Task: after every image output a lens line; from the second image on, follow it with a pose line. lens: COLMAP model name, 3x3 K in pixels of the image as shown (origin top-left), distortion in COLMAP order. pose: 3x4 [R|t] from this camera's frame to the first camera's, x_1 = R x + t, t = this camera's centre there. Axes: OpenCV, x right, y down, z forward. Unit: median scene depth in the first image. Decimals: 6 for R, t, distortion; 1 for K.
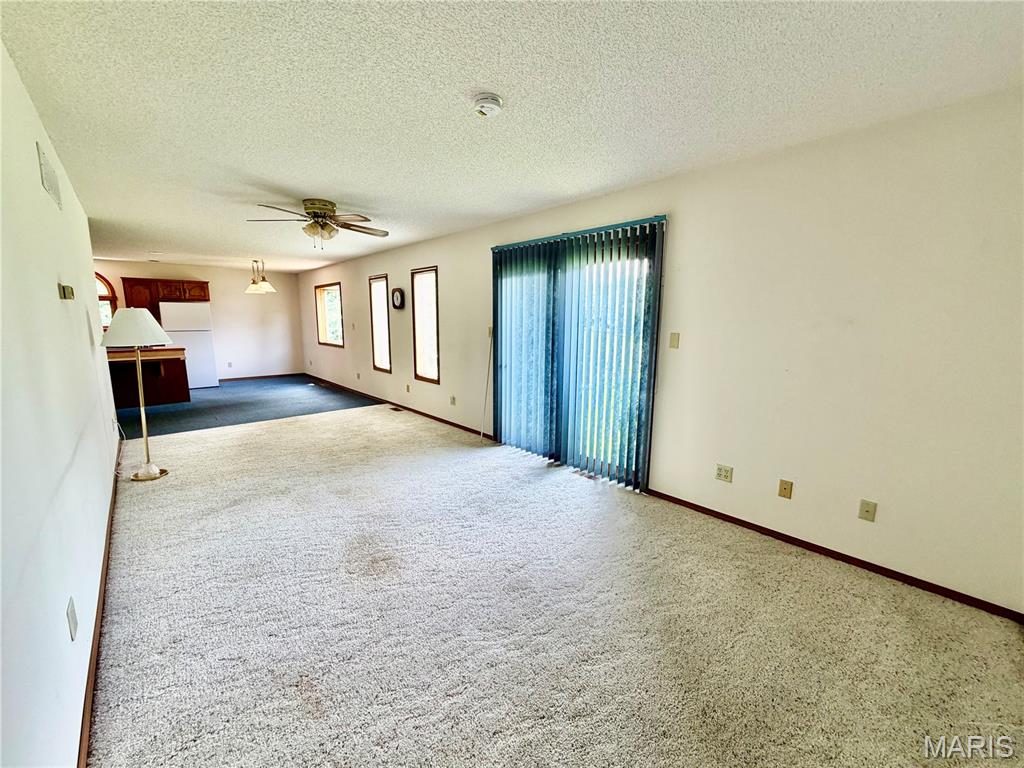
lens RADIAL K [[406.3, 0, 511.6], [0, 406.3, 386.0], [0, 0, 1]] dist [0.000805, -0.000432]
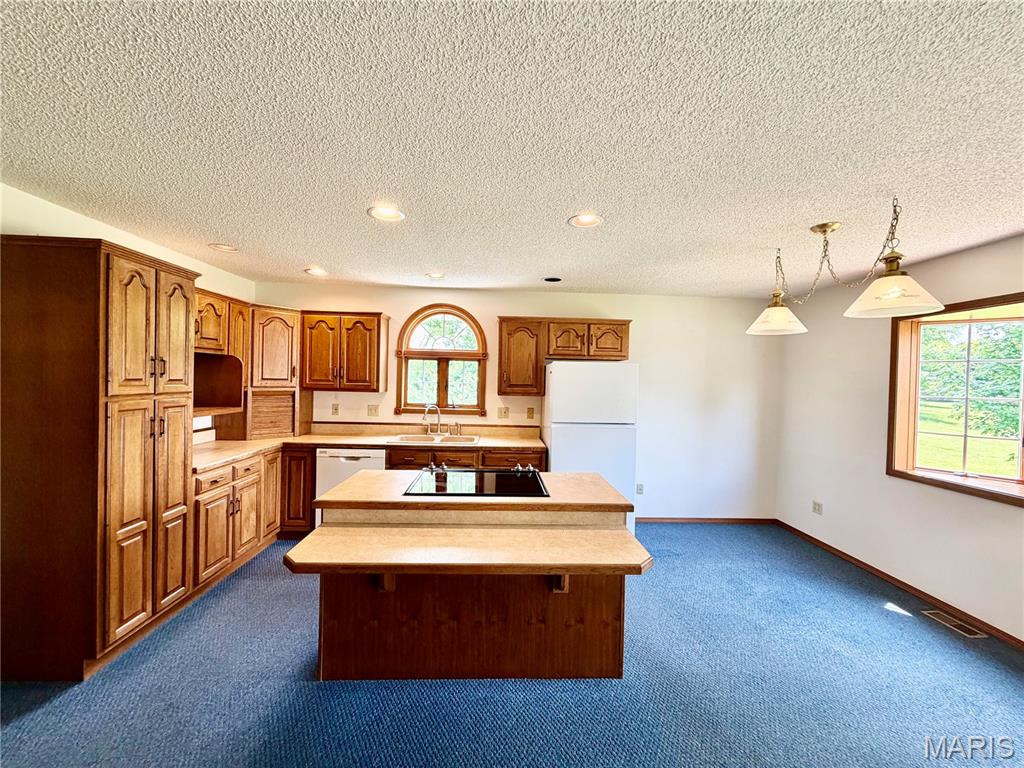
lens RADIAL K [[406.3, 0, 511.6], [0, 406.3, 386.0], [0, 0, 1]] dist [0.000805, -0.000432]
pose [[0.765646, 0.018478, -0.642996, -1.020236], [-0.123615, 0.985183, -0.118883, -0.196707], [0.631272, 0.170507, 0.756586, 1.051791]]
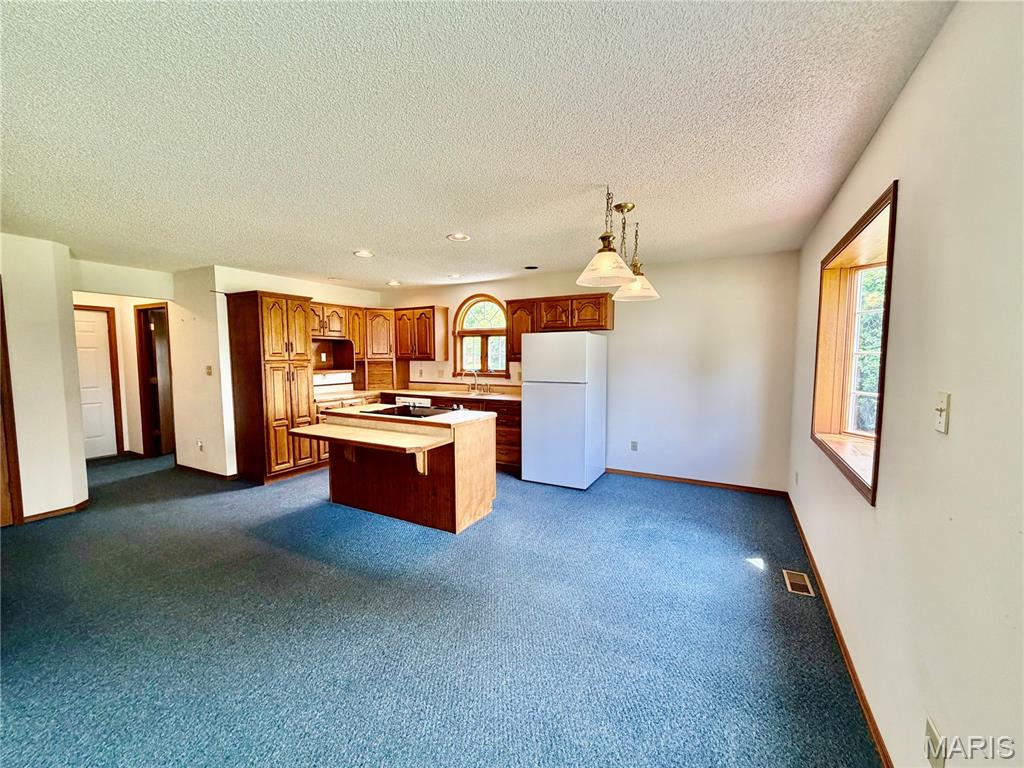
lens RADIAL K [[406.3, 0, 511.6], [0, 406.3, 386.0], [0, 0, 1]] dist [0.000805, -0.000432]
pose [[0.327992, 0.063072, -0.942573, -0.509867], [-0.152956, 0.988149, 0.012897, -0.227973], [0.932215, 0.139942, 0.333752, 1.349431]]
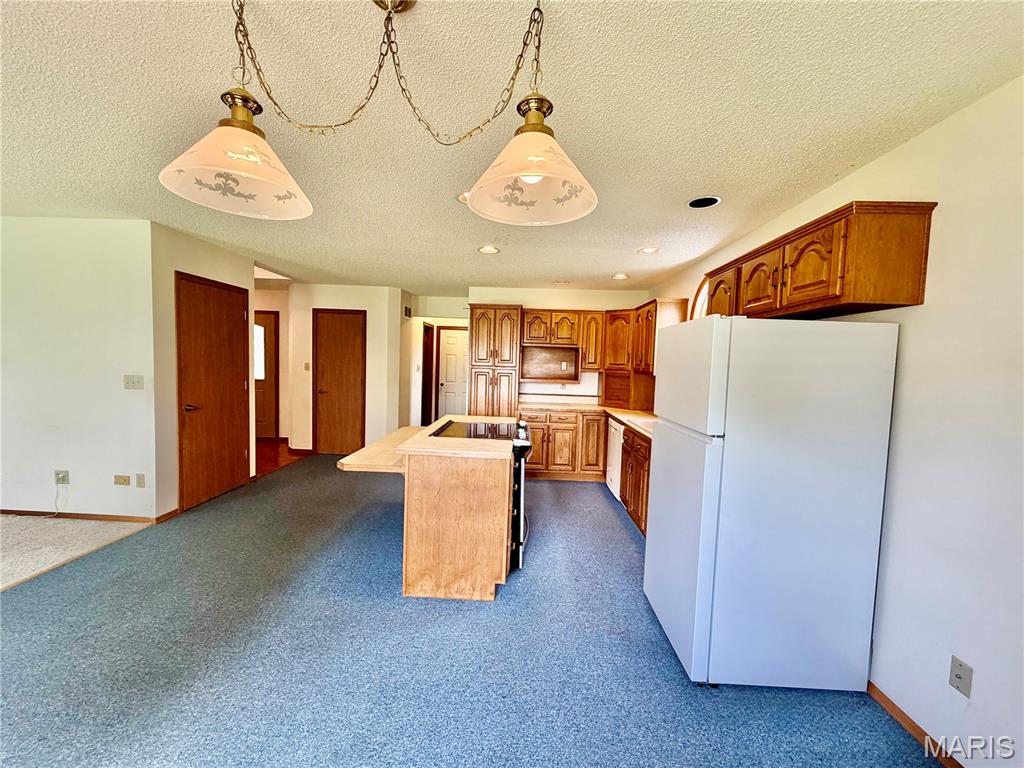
lens RADIAL K [[406.3, 0, 511.6], [0, 406.3, 386.0], [0, 0, 1]] dist [0.000805, -0.000432]
pose [[-0.695260, 0.009983, -0.718689, -0.922776], [-0.158651, 0.973110, 0.166996, -0.332781], [0.701031, 0.230126, -0.674980, 1.948807]]
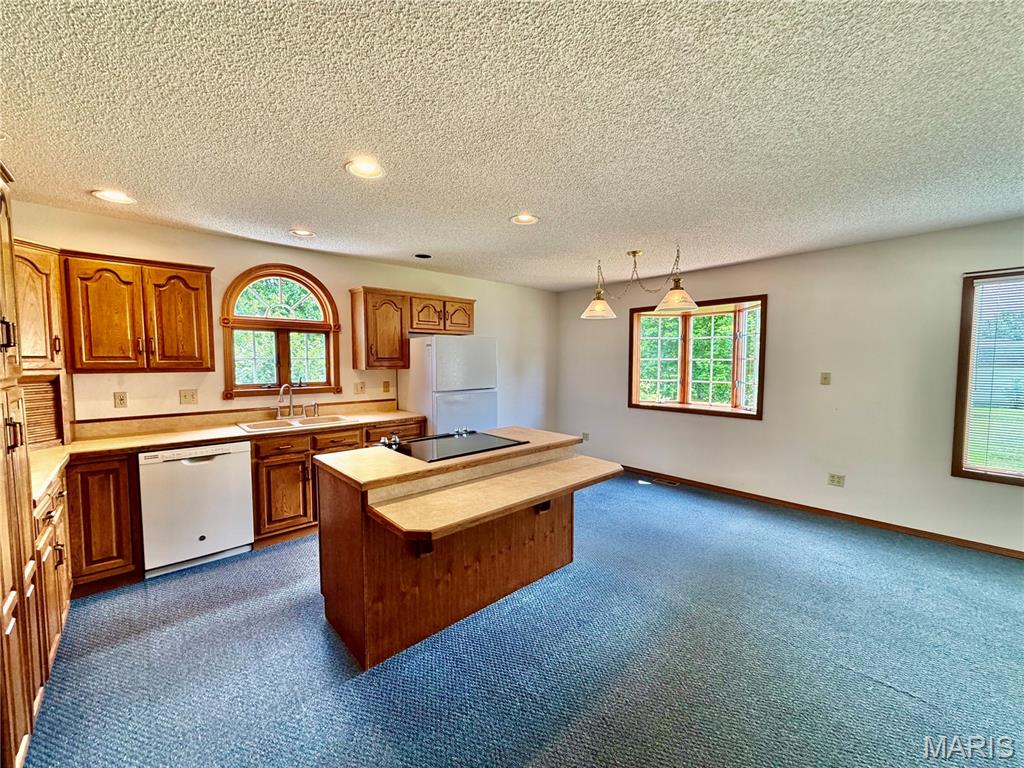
lens RADIAL K [[406.3, 0, 511.6], [0, 406.3, 386.0], [0, 0, 1]] dist [0.000805, -0.000432]
pose [[0.999964, -0.008501, 0.000768, -1.311341], [0.008535, 0.994806, -0.101430, -0.154615], [0.000098, 0.101433, 0.994842, 0.860581]]
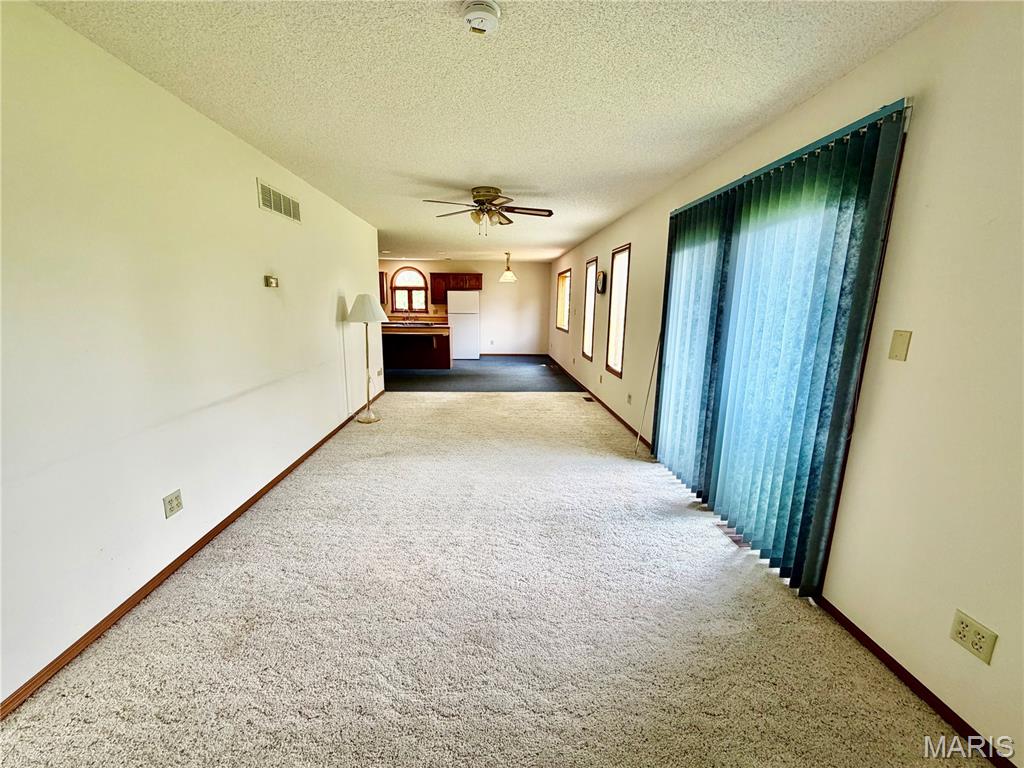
lens RADIAL K [[406.3, 0, 511.6], [0, 406.3, 386.0], [0, 0, 1]] dist [0.000805, -0.000432]
pose [[0.774812, 0.128955, -0.618900, 0.232506], [-0.109869, 0.991545, 0.069053, -0.028021], [0.622571, 0.014495, 0.782429, 0.193442]]
